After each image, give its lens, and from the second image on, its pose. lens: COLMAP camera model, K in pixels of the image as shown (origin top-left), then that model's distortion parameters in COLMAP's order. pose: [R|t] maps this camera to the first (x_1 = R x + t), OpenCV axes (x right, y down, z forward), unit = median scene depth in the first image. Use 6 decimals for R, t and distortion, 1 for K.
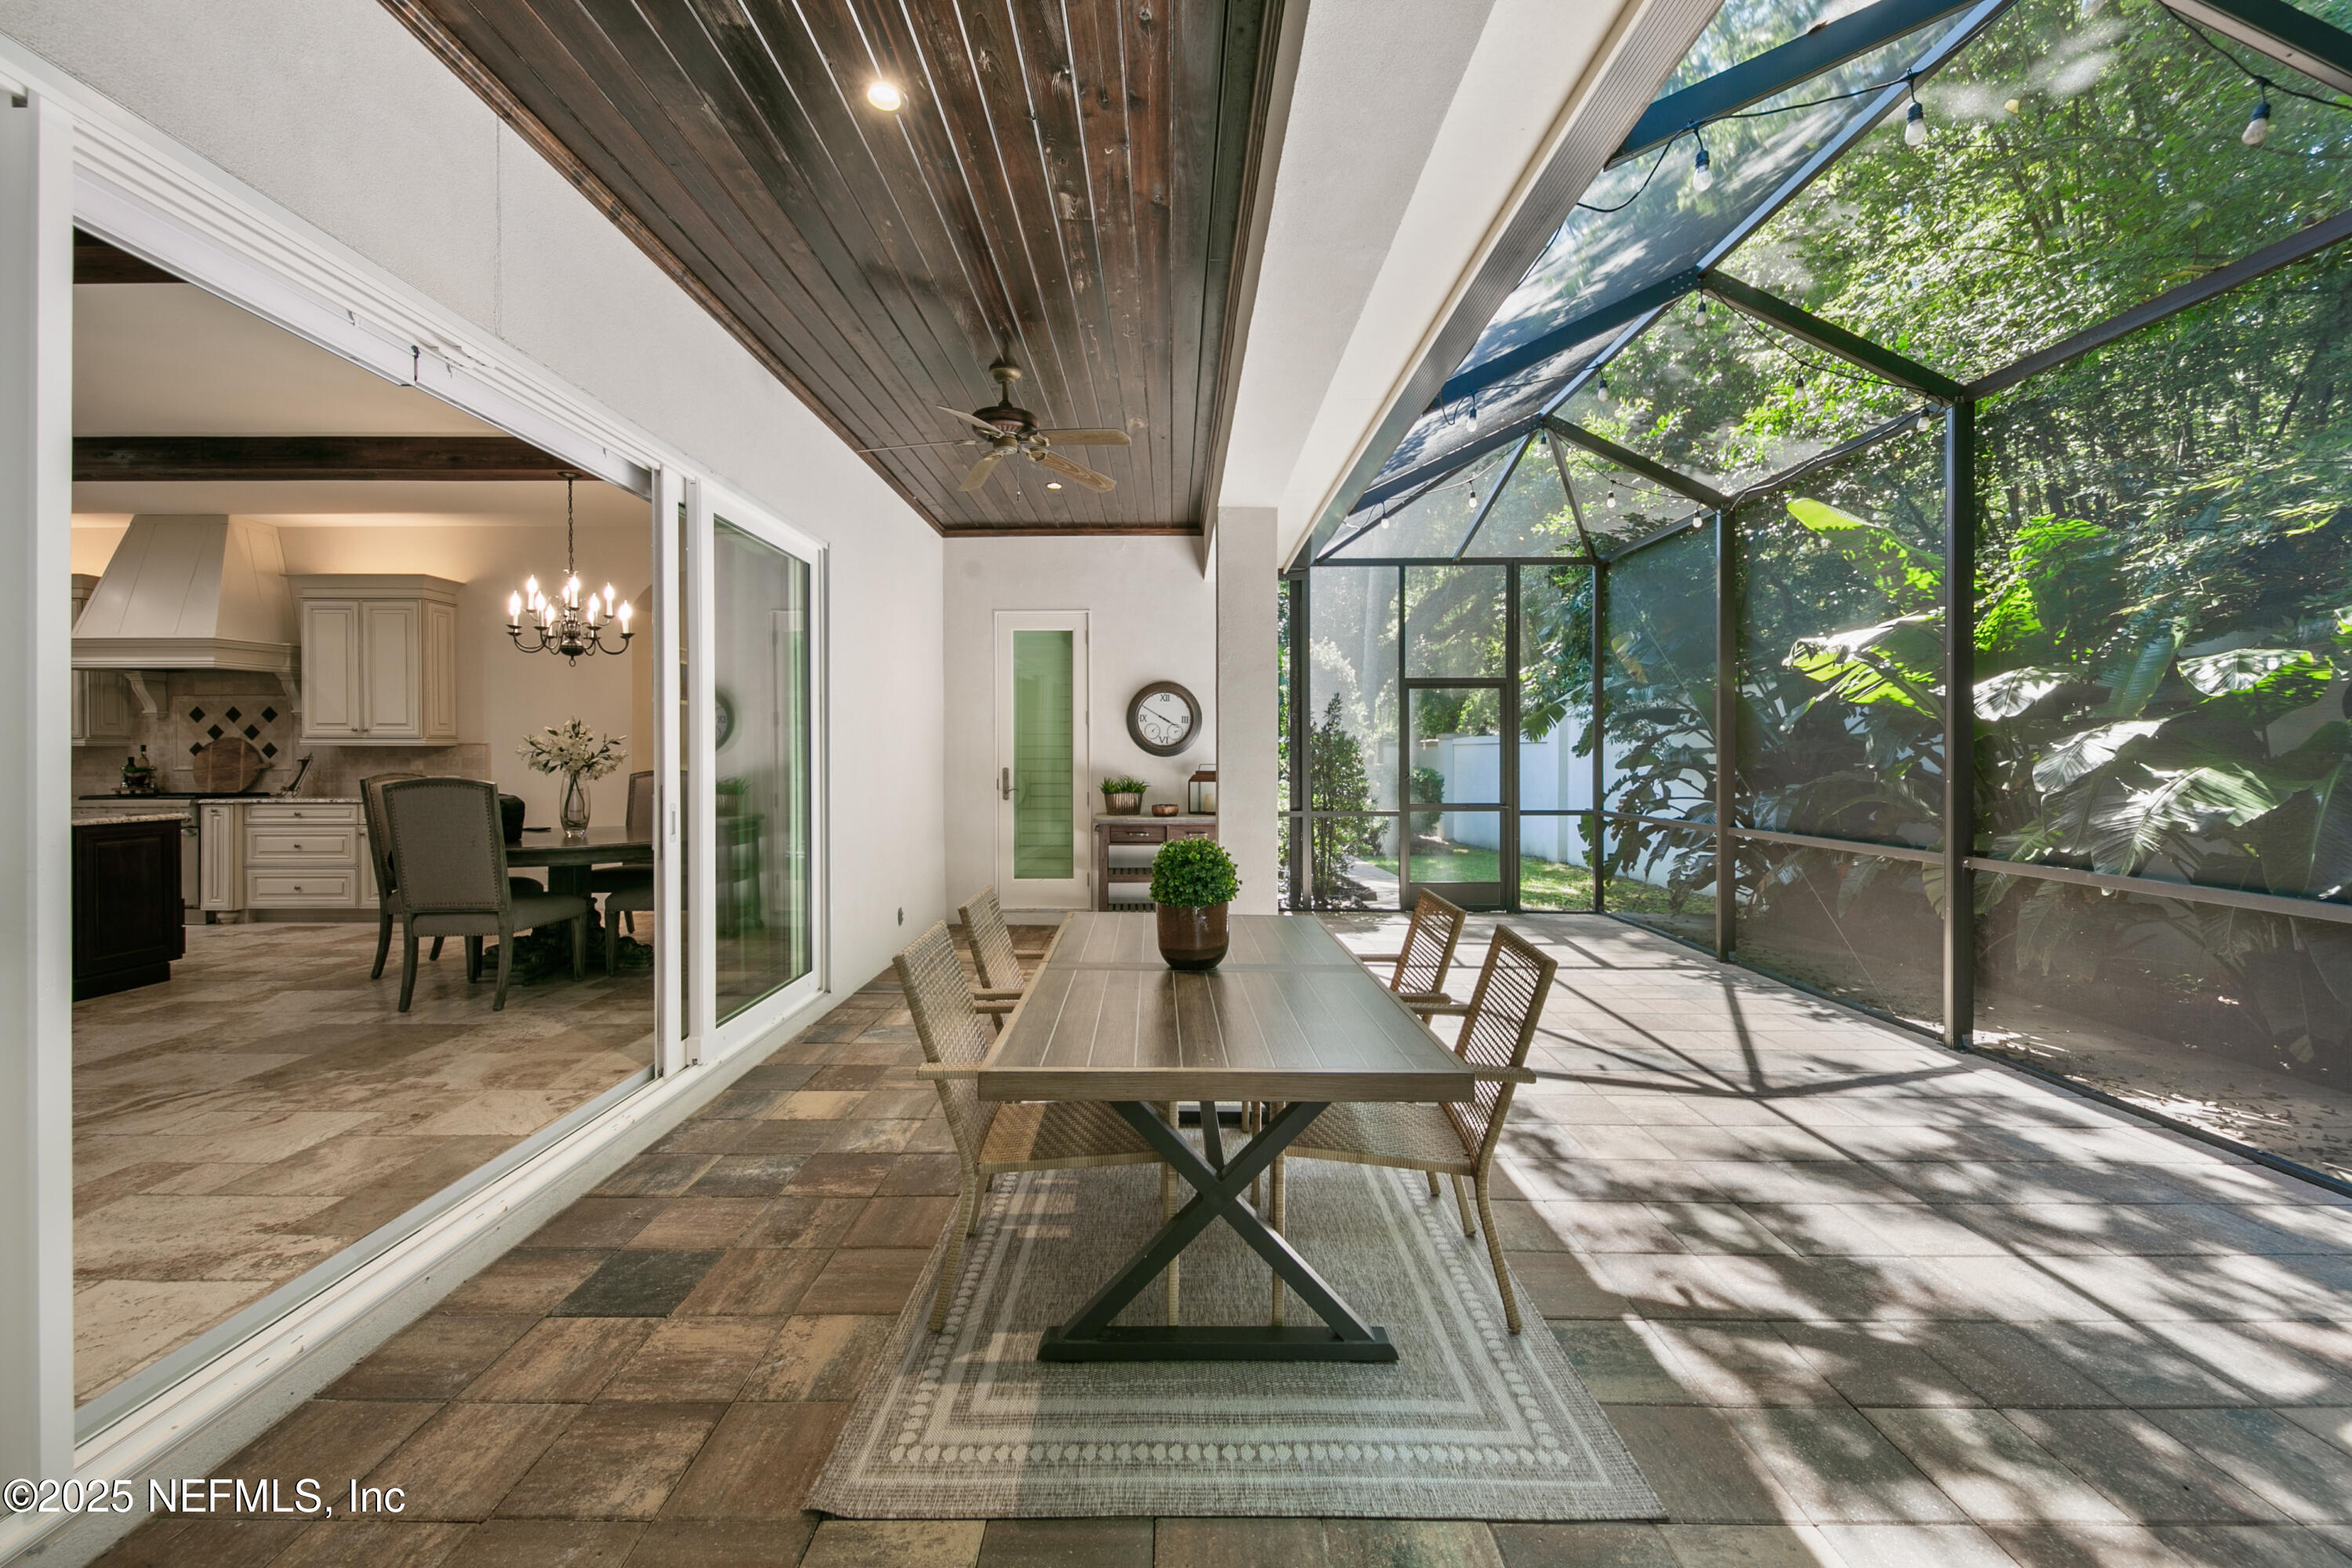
lens RADIAL K [[895.3, 0, 1130.8], [0, 895.3, 752.8], [0, 0, 1]] dist [-0.001260, -0.003692]
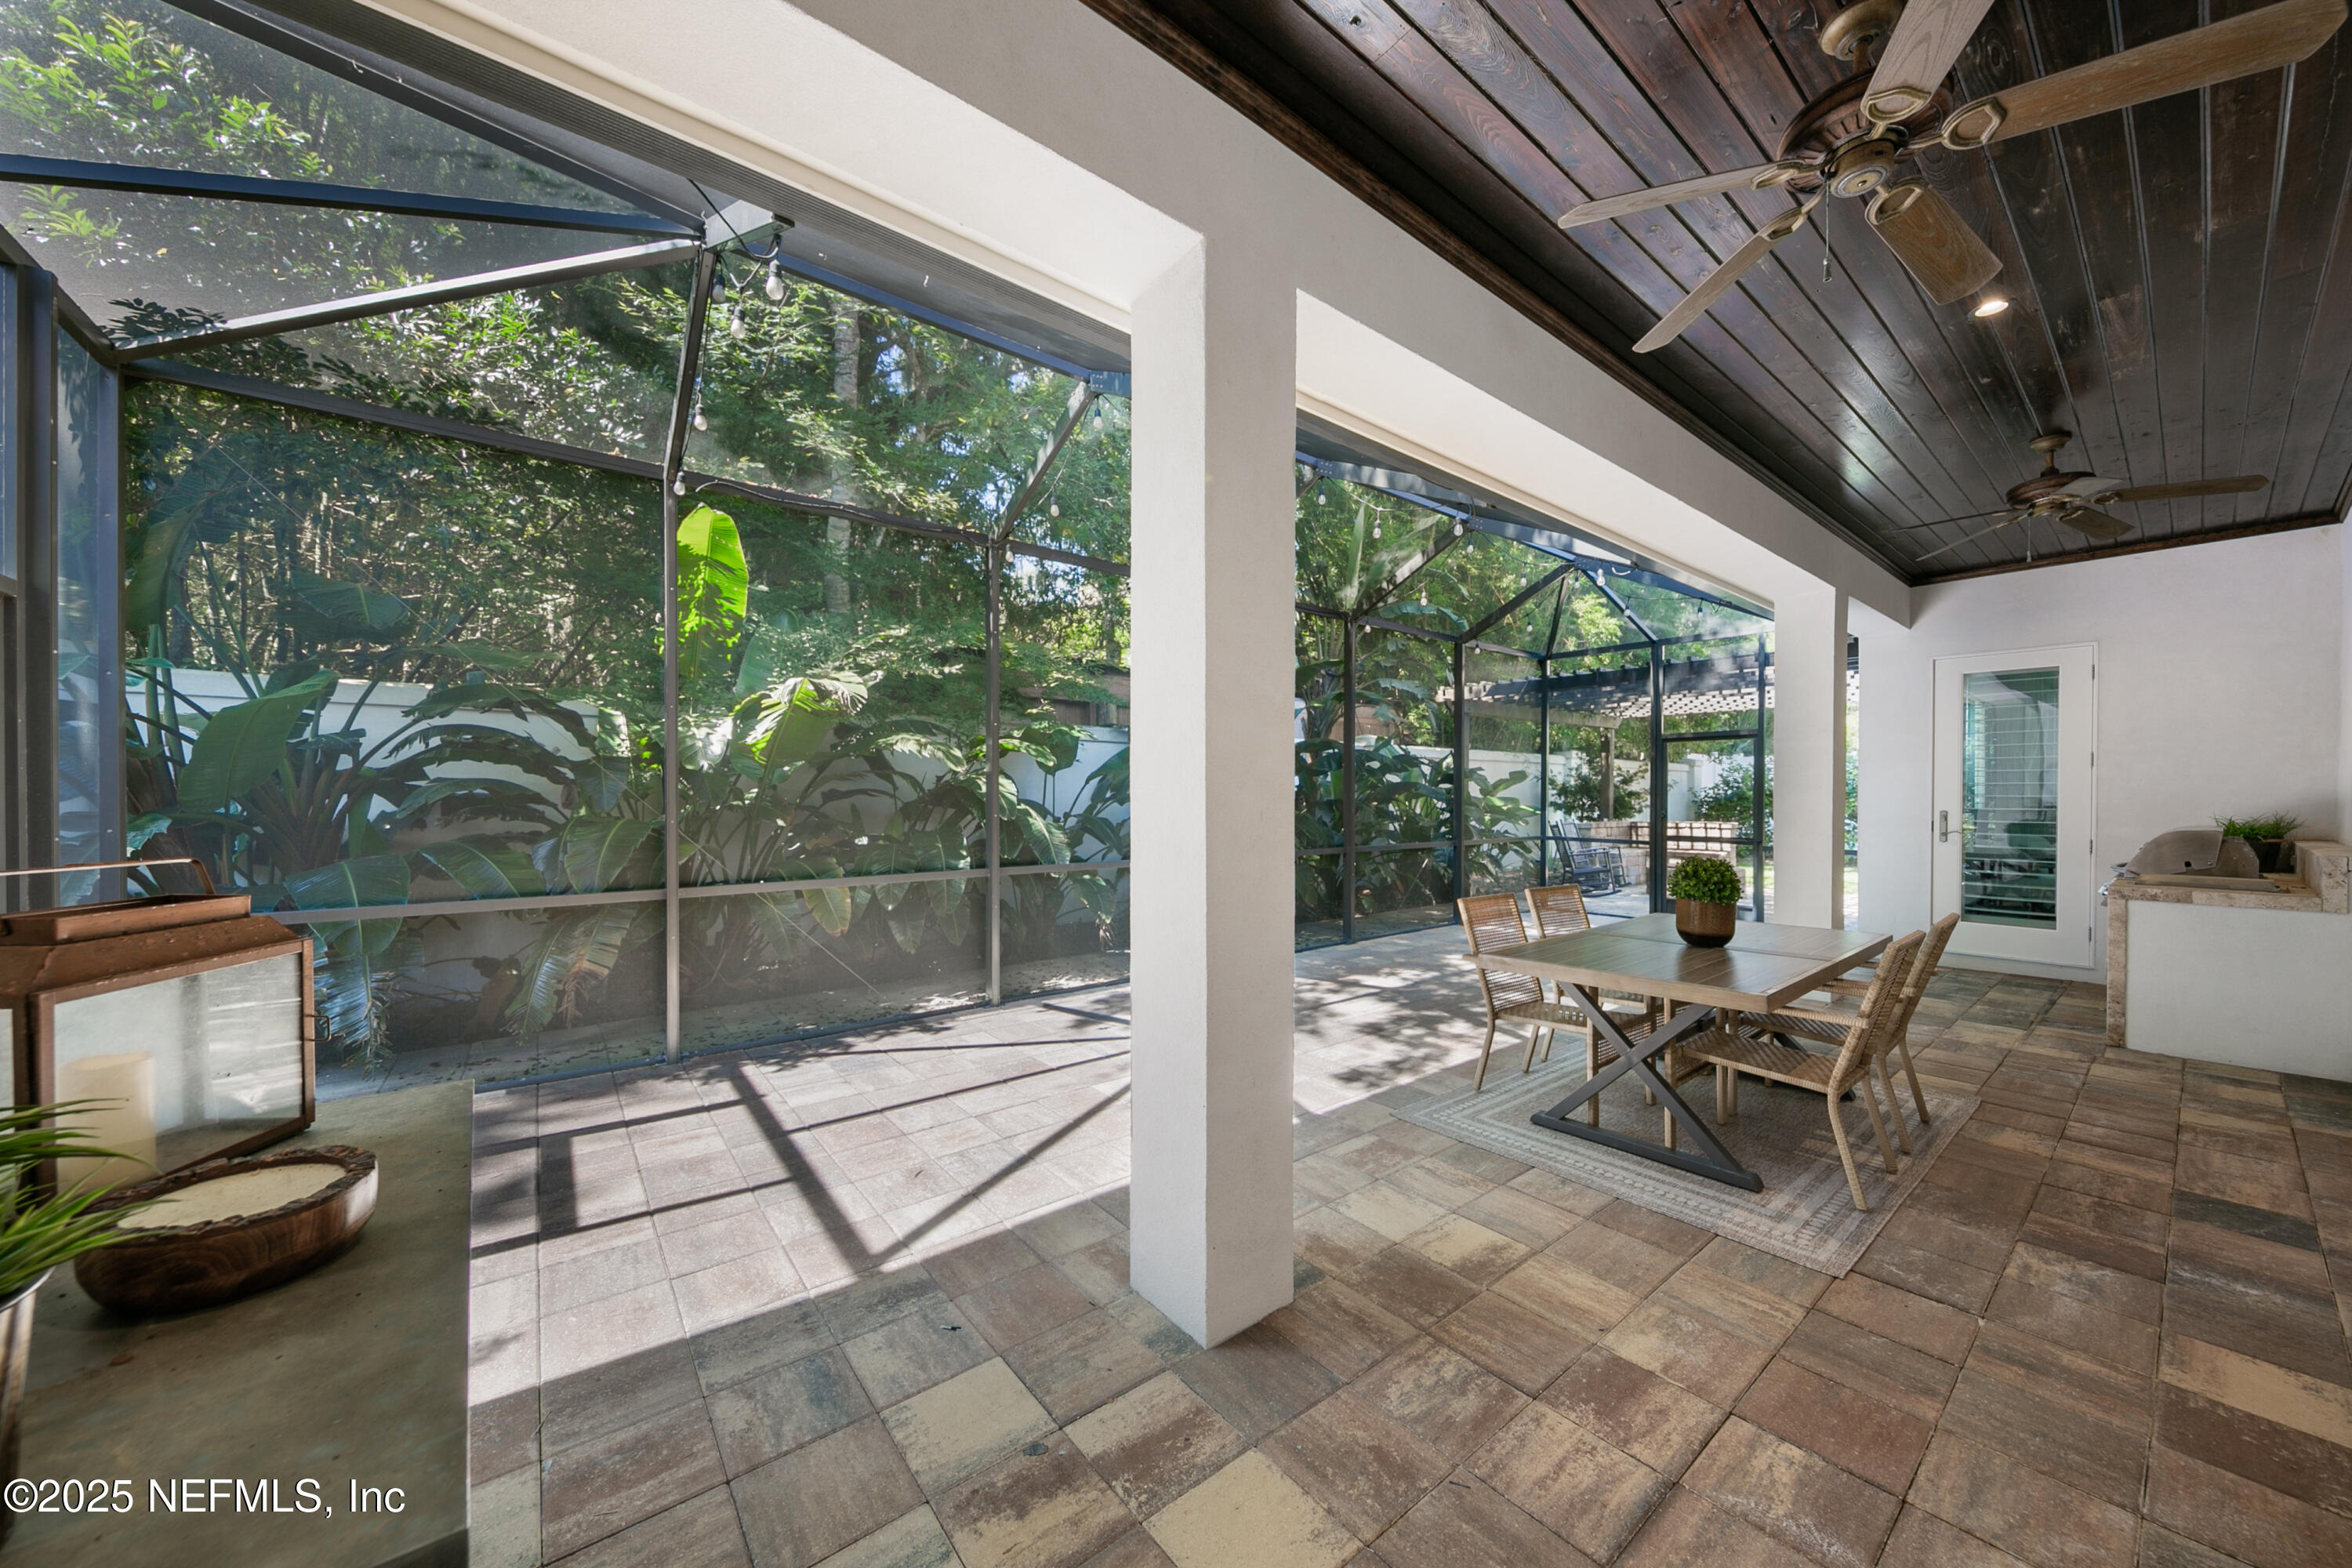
lens RADIAL K [[789.4, 0, 1181.3], [0, 789.4, 771.3], [0, 0, 1]] dist [-0.000250, -0.000089]
pose [[-0.646060, 0.016205, 0.763114, -0.325418], [-0.004054, 0.999688, -0.024661, -0.016160], [-0.763275, -0.019027, -0.645793, 2.174593]]
